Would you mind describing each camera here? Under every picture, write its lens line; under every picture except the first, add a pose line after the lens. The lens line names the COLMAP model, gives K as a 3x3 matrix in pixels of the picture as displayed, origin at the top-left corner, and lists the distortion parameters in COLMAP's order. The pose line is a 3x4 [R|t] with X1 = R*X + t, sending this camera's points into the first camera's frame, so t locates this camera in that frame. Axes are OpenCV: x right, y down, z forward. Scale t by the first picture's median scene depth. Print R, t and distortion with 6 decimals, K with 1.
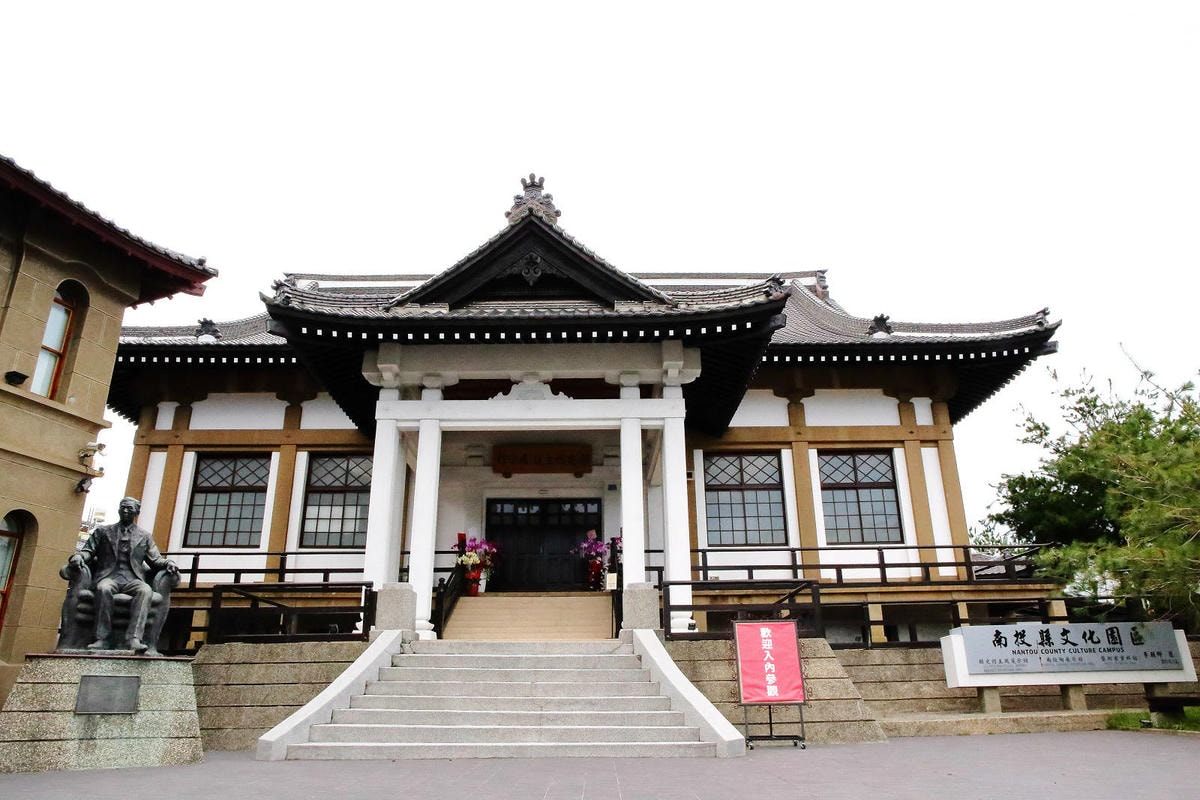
lens RADIAL K [[795.9, 0, 600.0], [0, 795.9, 400.0], [0, 0, 1]] dist [-0.102859, 0.077894]
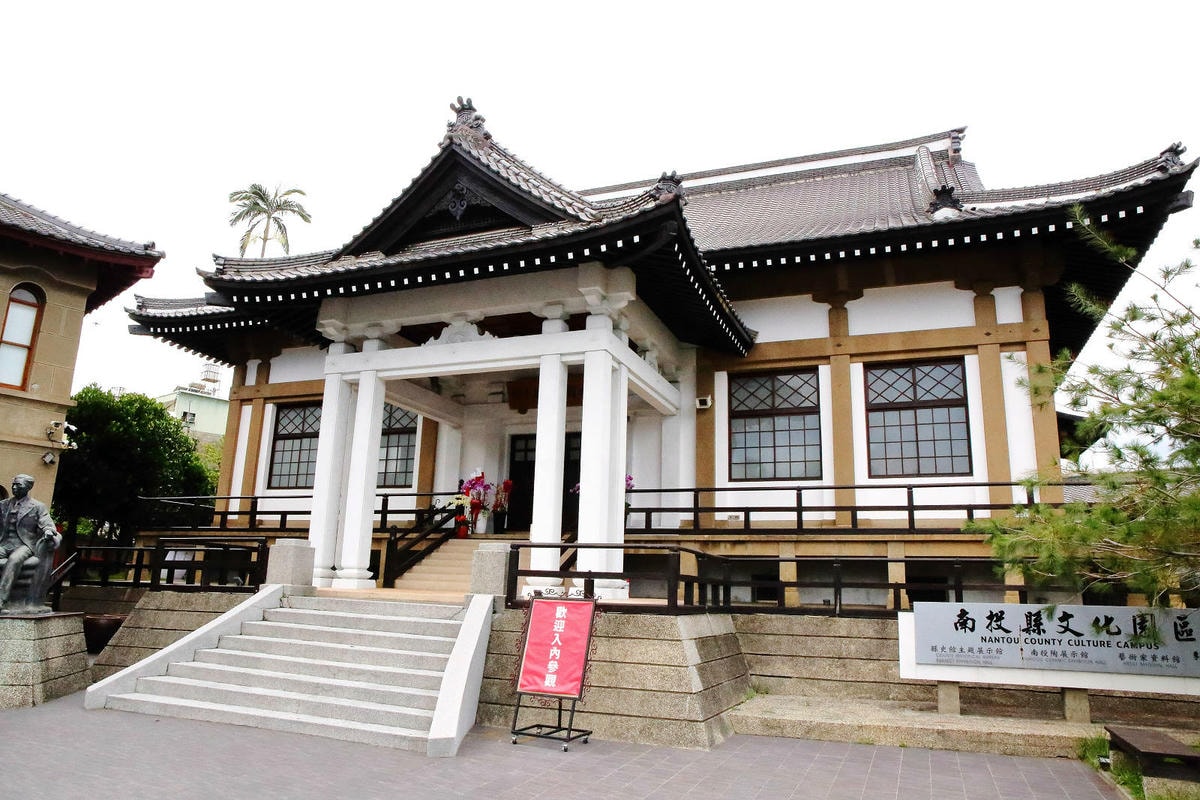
lens RADIAL K [[795.9, 0, 600.0], [0, 795.9, 400.0], [0, 0, 1]] dist [-0.102859, 0.077894]
pose [[0.926122, -0.048807, -0.374054, 0.415685], [0.095454, 0.989644, 0.107204, -0.017484], [0.364948, -0.134989, 0.921190, 0.173356]]
